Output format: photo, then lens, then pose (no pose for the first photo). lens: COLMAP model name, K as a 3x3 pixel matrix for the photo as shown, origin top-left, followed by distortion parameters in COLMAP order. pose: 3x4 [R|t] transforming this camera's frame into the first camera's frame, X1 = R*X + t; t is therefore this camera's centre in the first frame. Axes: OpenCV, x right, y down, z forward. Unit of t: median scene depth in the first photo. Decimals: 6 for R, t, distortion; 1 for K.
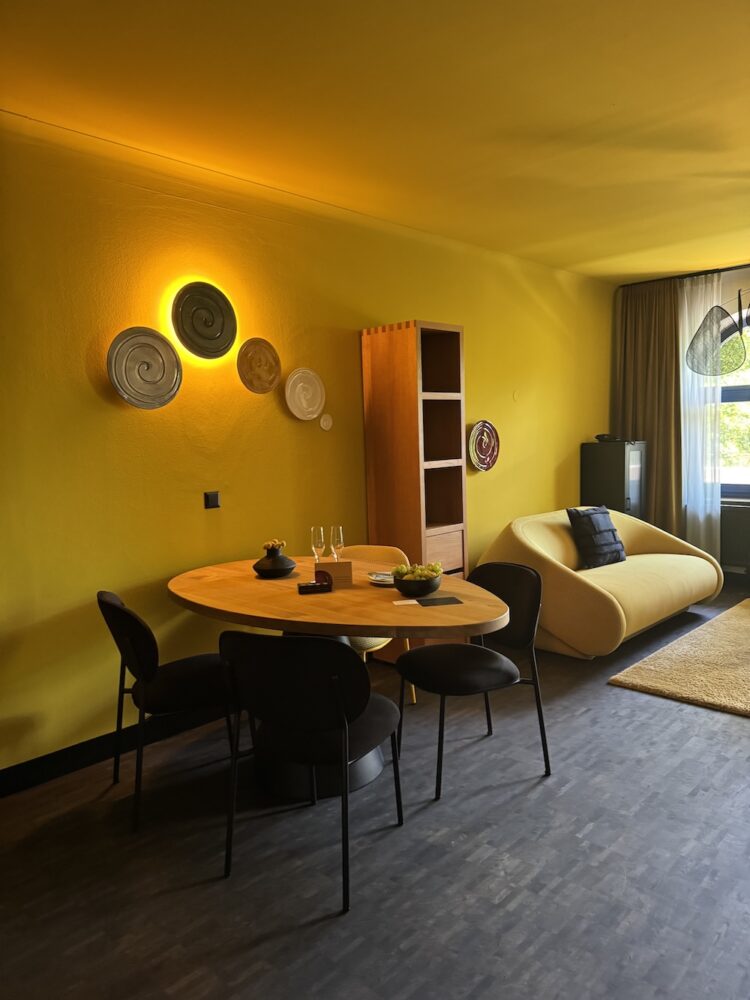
lens RADIAL K [[721.8, 0, 368.9], [0, 721.8, 500.7], [0, 0, 1]] dist [0.091502, -0.123672]
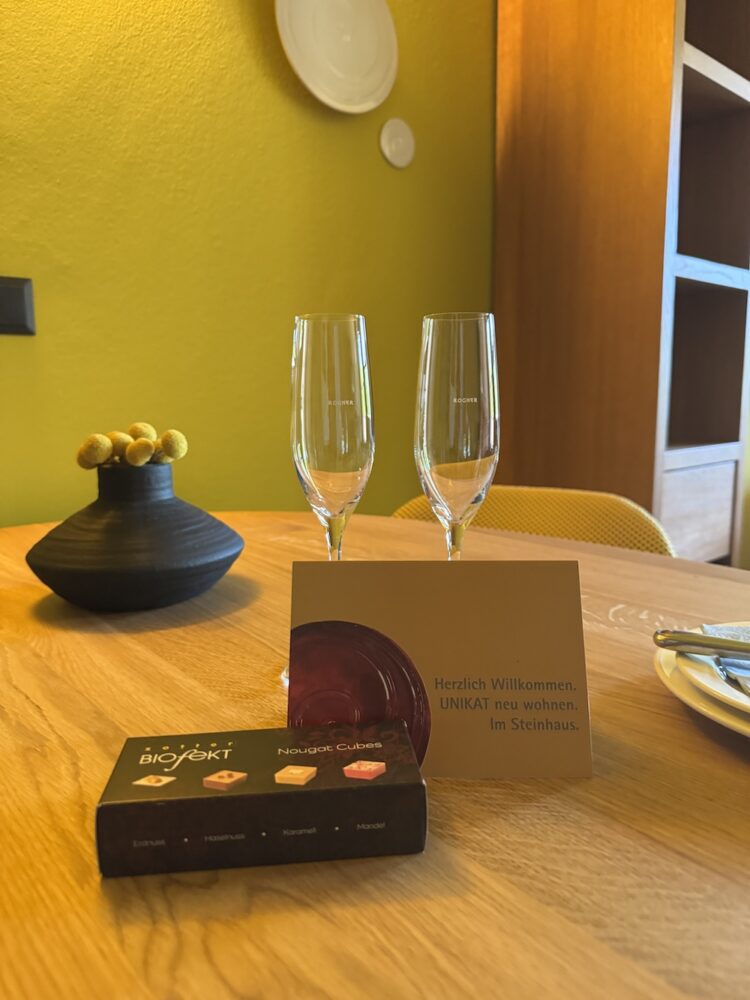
lens RADIAL K [[721.8, 0, 368.9], [0, 721.8, 500.7], [0, 0, 1]] dist [0.091502, -0.123672]
pose [[0.995924, 0.037970, -0.081815, -0.042404], [-0.033216, 0.997723, 0.058703, 0.055670], [0.083858, -0.055746, 0.994917, 0.721110]]
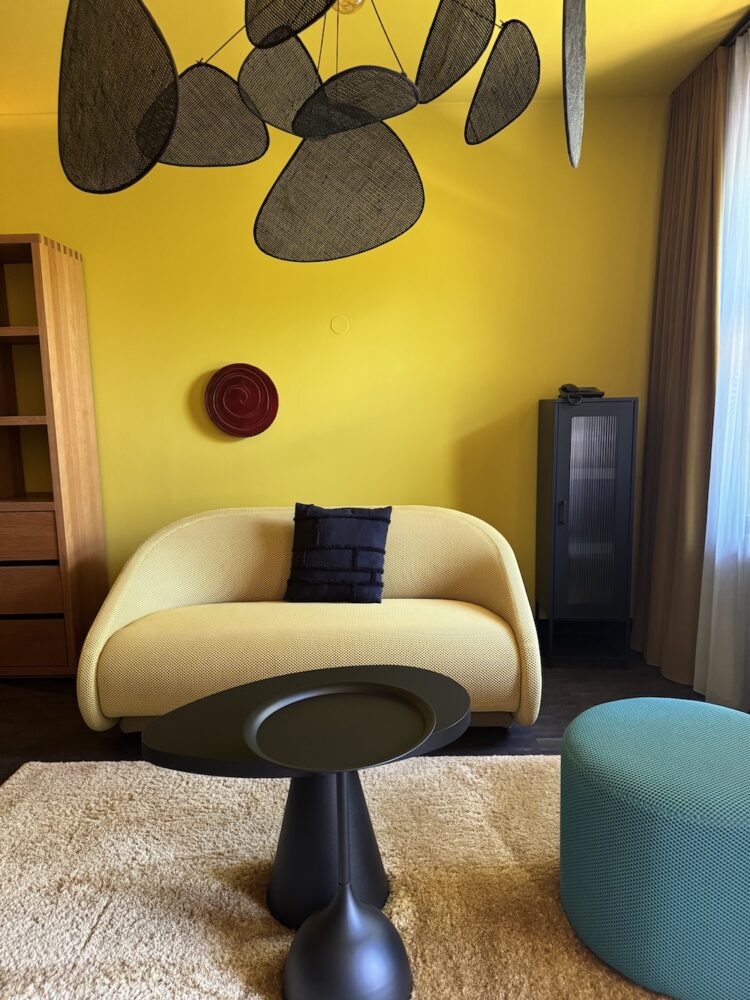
lens RADIAL K [[721.8, 0, 368.9], [0, 721.8, 500.7], [0, 0, 1]] dist [0.091502, -0.123672]
pose [[0.682824, 0.109823, -0.722281, 1.092649], [-0.069887, 0.993922, 0.085056, -0.069997], [0.727232, -0.007600, 0.686349, 0.866713]]
